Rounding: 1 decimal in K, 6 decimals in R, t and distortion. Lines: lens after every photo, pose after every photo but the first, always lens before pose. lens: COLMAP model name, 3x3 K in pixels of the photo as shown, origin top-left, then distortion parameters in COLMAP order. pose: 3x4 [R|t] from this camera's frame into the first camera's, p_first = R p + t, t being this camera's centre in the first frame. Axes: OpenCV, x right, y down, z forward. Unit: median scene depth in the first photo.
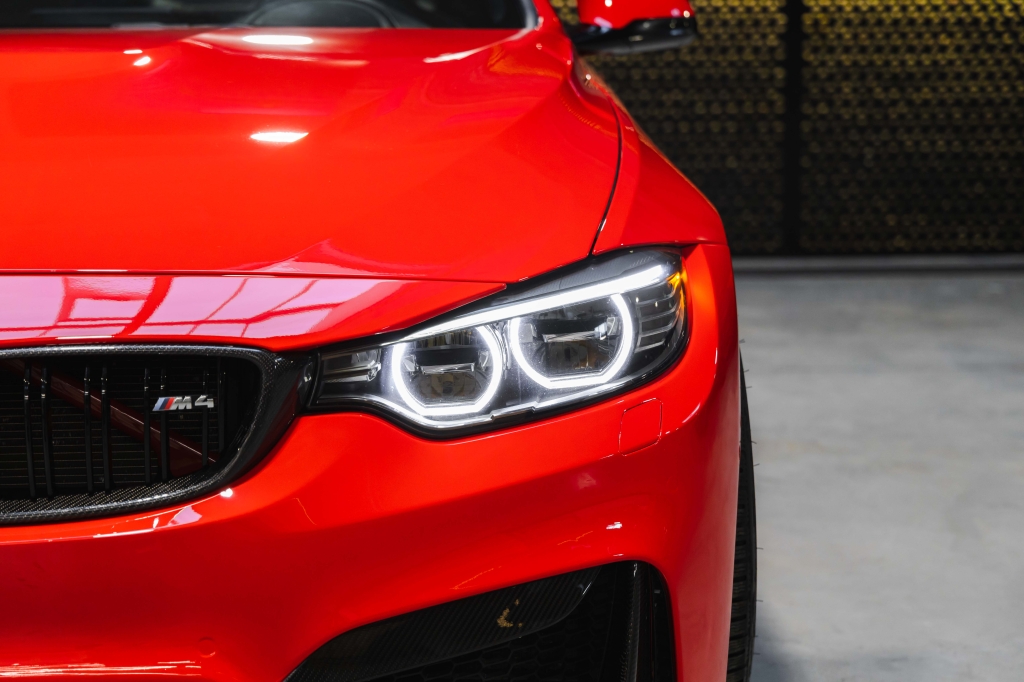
lens RADIAL K [[2054.7, 0, 512.0], [0, 2054.7, 341.0], [0, 0, 1]] dist [0.066075, 0.063110]
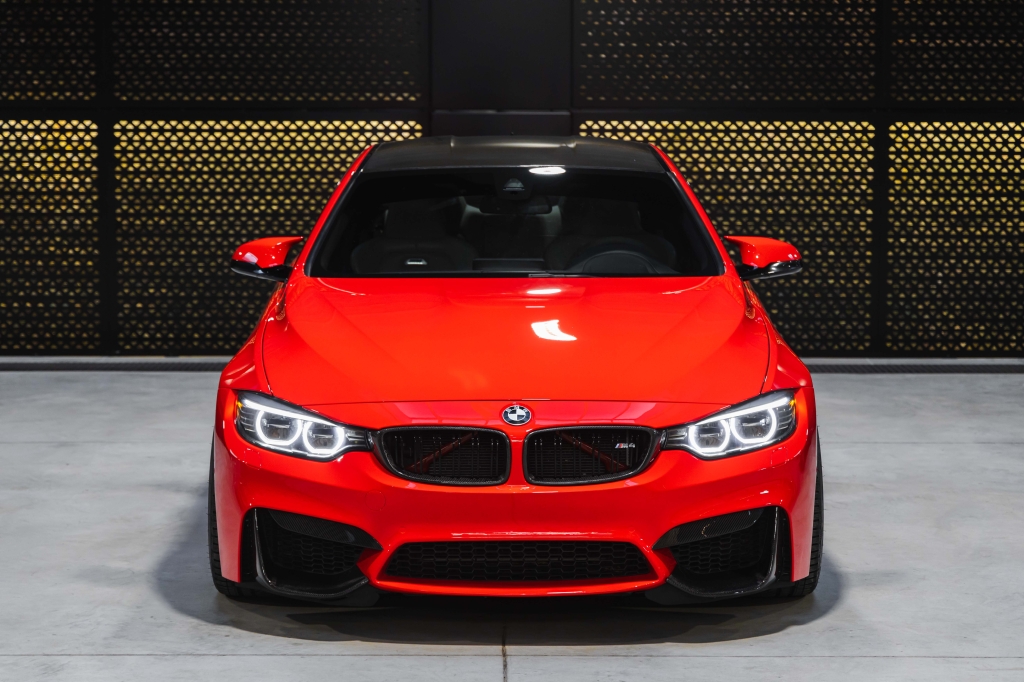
lens RADIAL K [[2647.9, 0, 512.0], [0, 2647.9, 341.0], [0, 0, 1]] dist [0.076878, 0.127398]
pose [[0.999724, 0.009378, -0.021528, -0.193772], [-0.009966, 0.999577, -0.027331, -0.011779], [0.021262, 0.027538, 0.999395, -2.256784]]
